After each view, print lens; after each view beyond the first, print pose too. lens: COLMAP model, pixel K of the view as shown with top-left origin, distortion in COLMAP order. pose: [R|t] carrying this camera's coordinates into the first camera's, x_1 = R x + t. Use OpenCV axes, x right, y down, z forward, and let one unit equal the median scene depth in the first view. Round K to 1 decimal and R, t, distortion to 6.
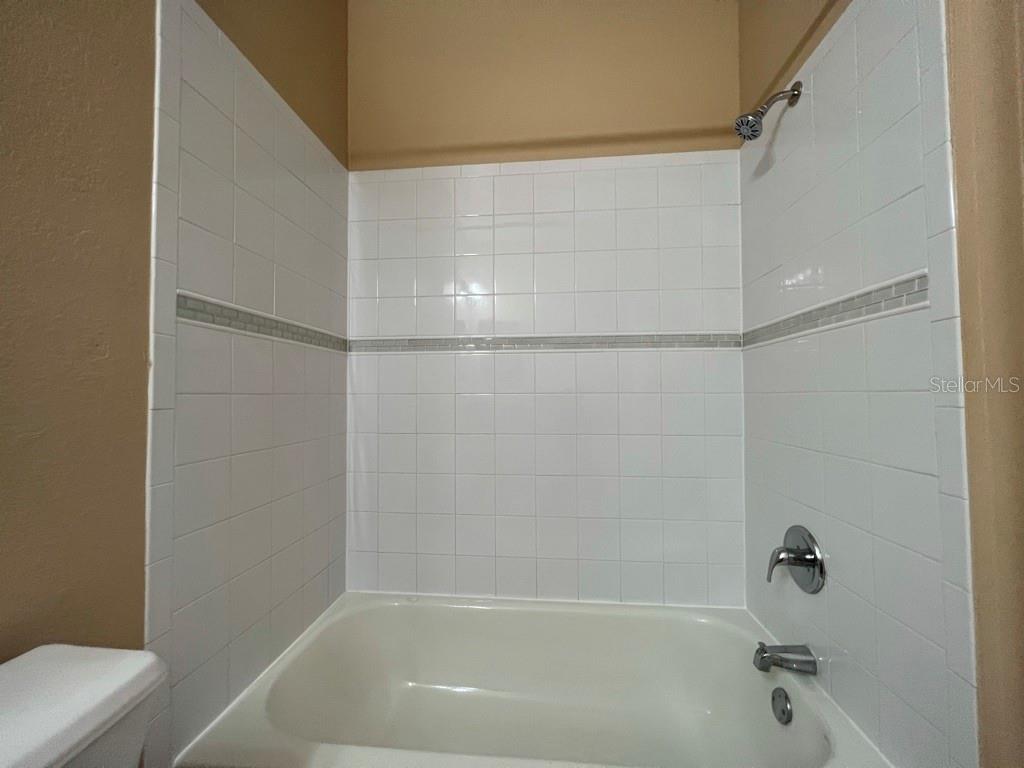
lens RADIAL K [[408.9, 0, 508.8], [0, 408.9, 383.7], [0, 0, 1]] dist [-0.001425, 0.000118]
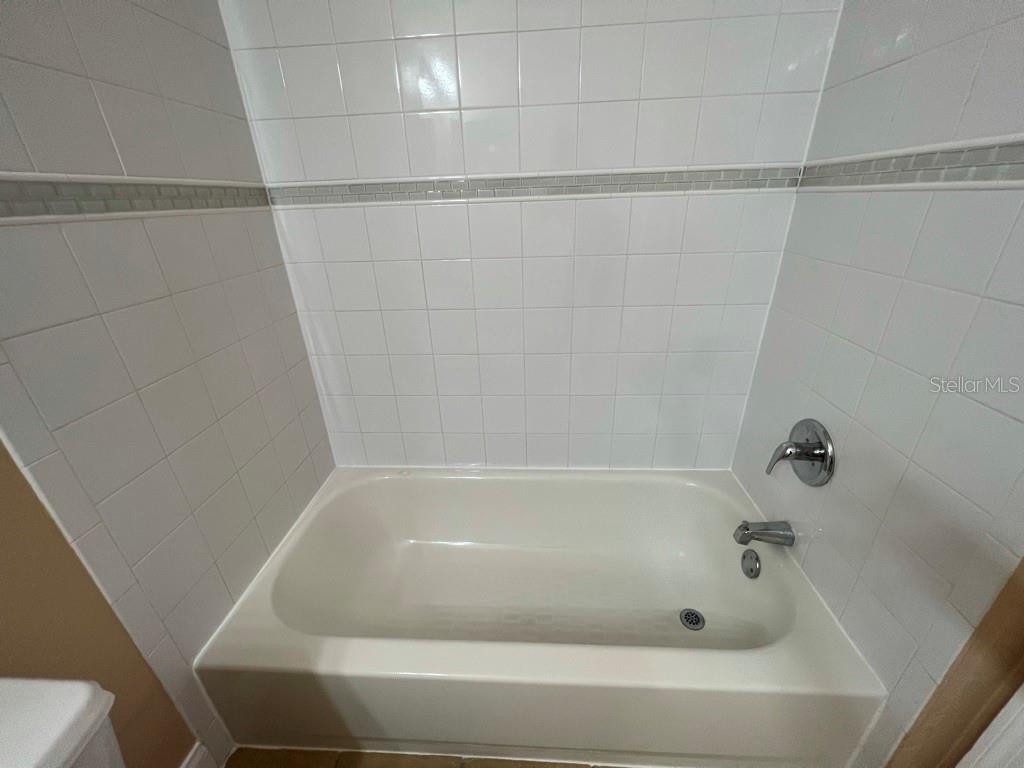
lens RADIAL K [[408.9, 0, 508.8], [0, 408.9, 383.7], [0, 0, 1]] dist [-0.001425, 0.000118]
pose [[0.999029, -0.040337, 0.017712, 0.015344], [0.028478, 0.898059, 0.438953, -0.115554], [-0.033612, -0.438023, 0.898335, 0.199462]]
